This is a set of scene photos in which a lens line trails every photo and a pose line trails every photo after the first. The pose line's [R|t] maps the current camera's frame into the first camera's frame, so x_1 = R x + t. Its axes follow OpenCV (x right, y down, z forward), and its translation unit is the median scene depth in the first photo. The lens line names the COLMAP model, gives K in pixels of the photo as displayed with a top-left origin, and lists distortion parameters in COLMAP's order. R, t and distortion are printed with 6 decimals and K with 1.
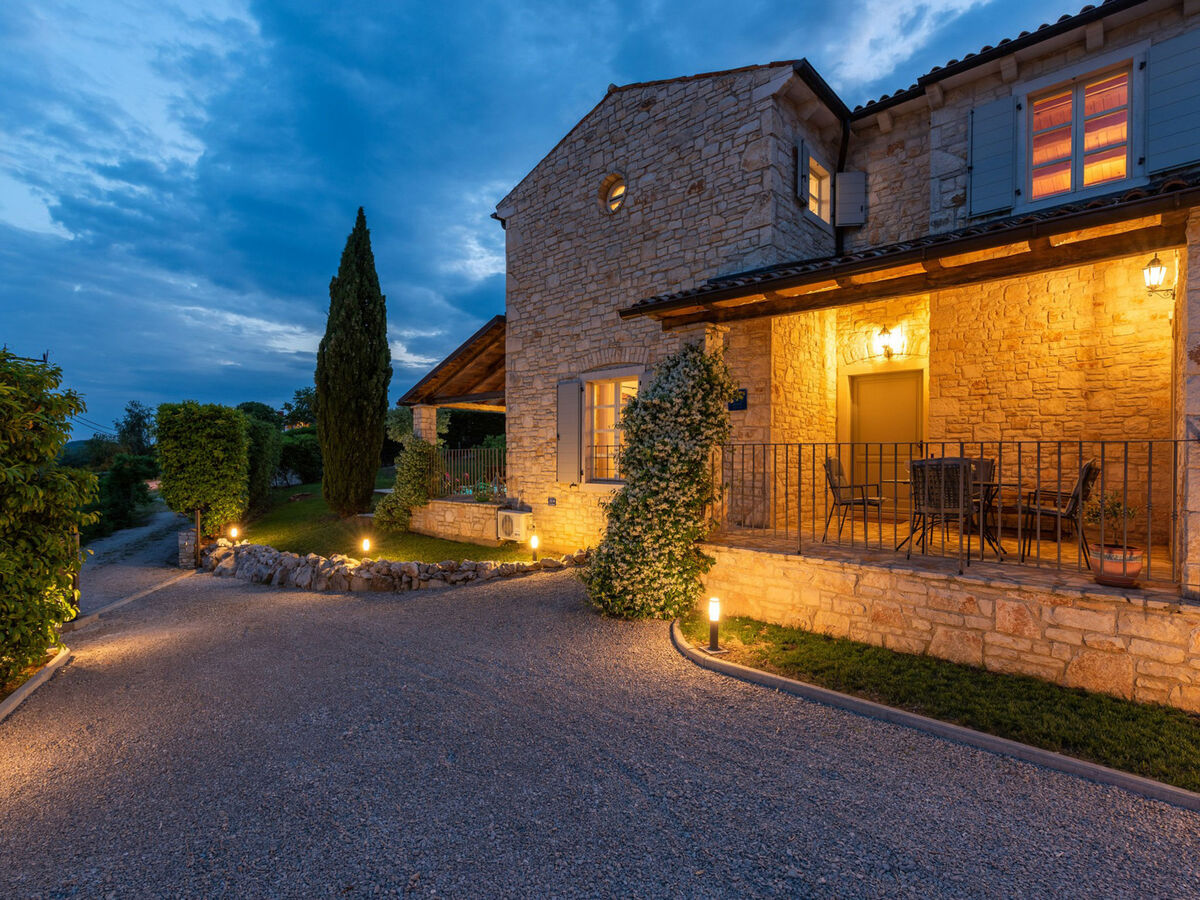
lens RADIAL K [[580.6, 0, 596.3], [0, 580.6, 461.1], [0, 0, 1]] dist [0.002830, -0.002363]
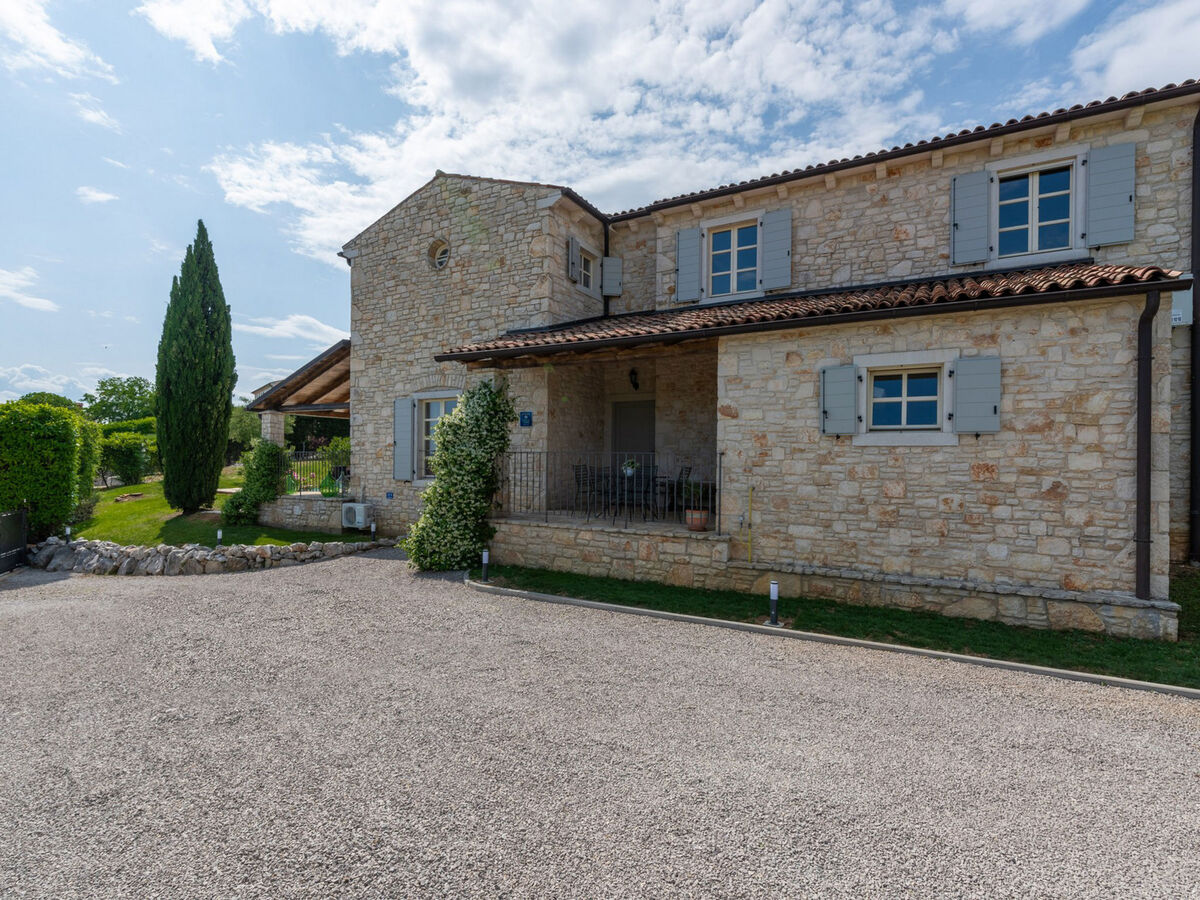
lens RADIAL K [[580.6, 0, 598.0], [0, 580.6, 457.5], [0, 0, 1]] dist [0.002830, -0.002363]
pose [[0.971213, 0.003846, 0.238184, 0.068031], [-0.002291, 0.999974, -0.006806, -0.002636], [-0.238204, 0.006065, 0.971196, -0.345005]]
